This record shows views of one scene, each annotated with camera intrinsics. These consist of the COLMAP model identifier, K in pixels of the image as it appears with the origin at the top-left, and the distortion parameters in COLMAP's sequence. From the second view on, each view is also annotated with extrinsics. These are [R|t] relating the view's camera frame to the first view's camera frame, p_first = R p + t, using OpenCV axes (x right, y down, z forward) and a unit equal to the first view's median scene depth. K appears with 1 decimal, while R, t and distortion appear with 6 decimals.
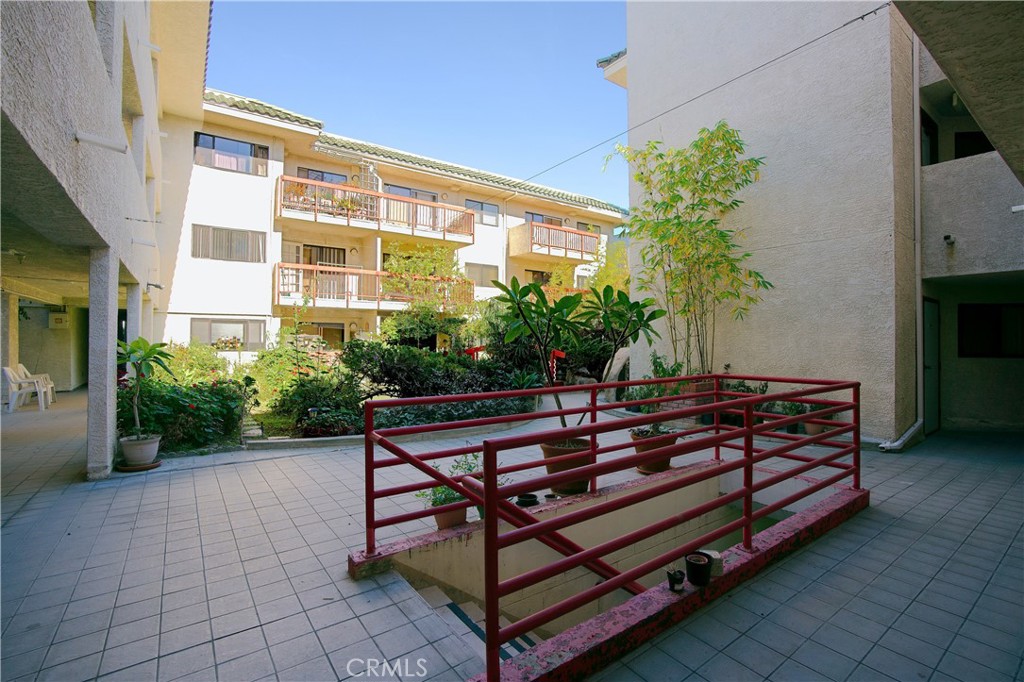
lens RADIAL K [[458.1, 0, 513.3], [0, 458.1, 338.0], [0, 0, 1]] dist [-0.059589, 0.020334]
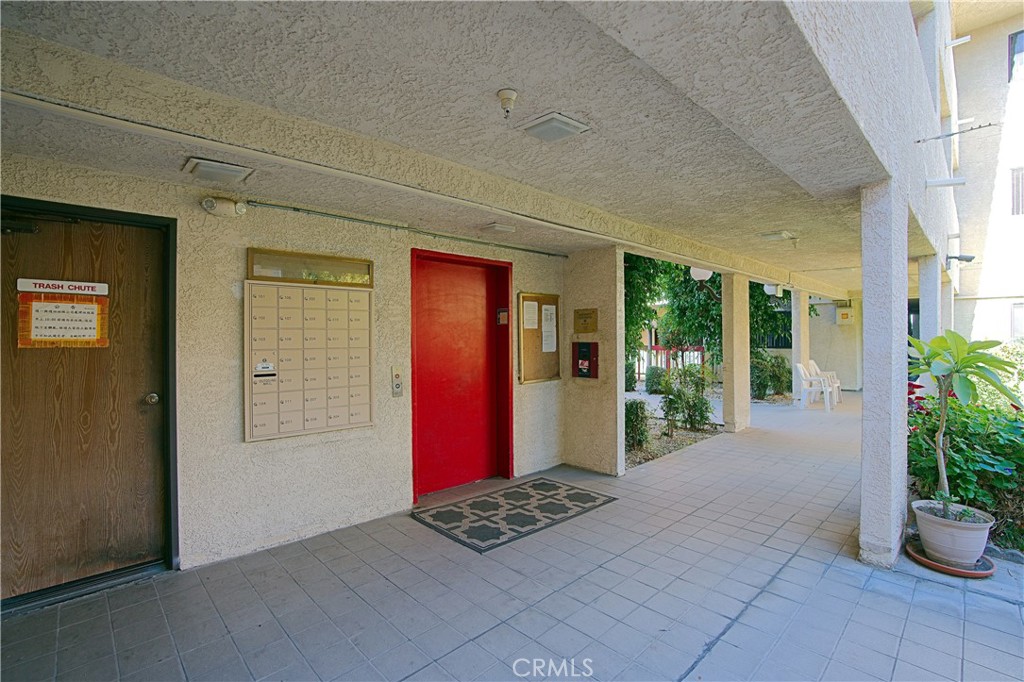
lens RADIAL K [[458.1, 0, 513.3], [0, 458.1, 338.0], [0, 0, 1]] dist [-0.059589, 0.020334]
pose [[0.115570, -0.003121, -0.993294, -0.324347], [0.012382, 0.999922, -0.001701, 0.001459], [0.993222, -0.012103, 0.115600, 0.357456]]
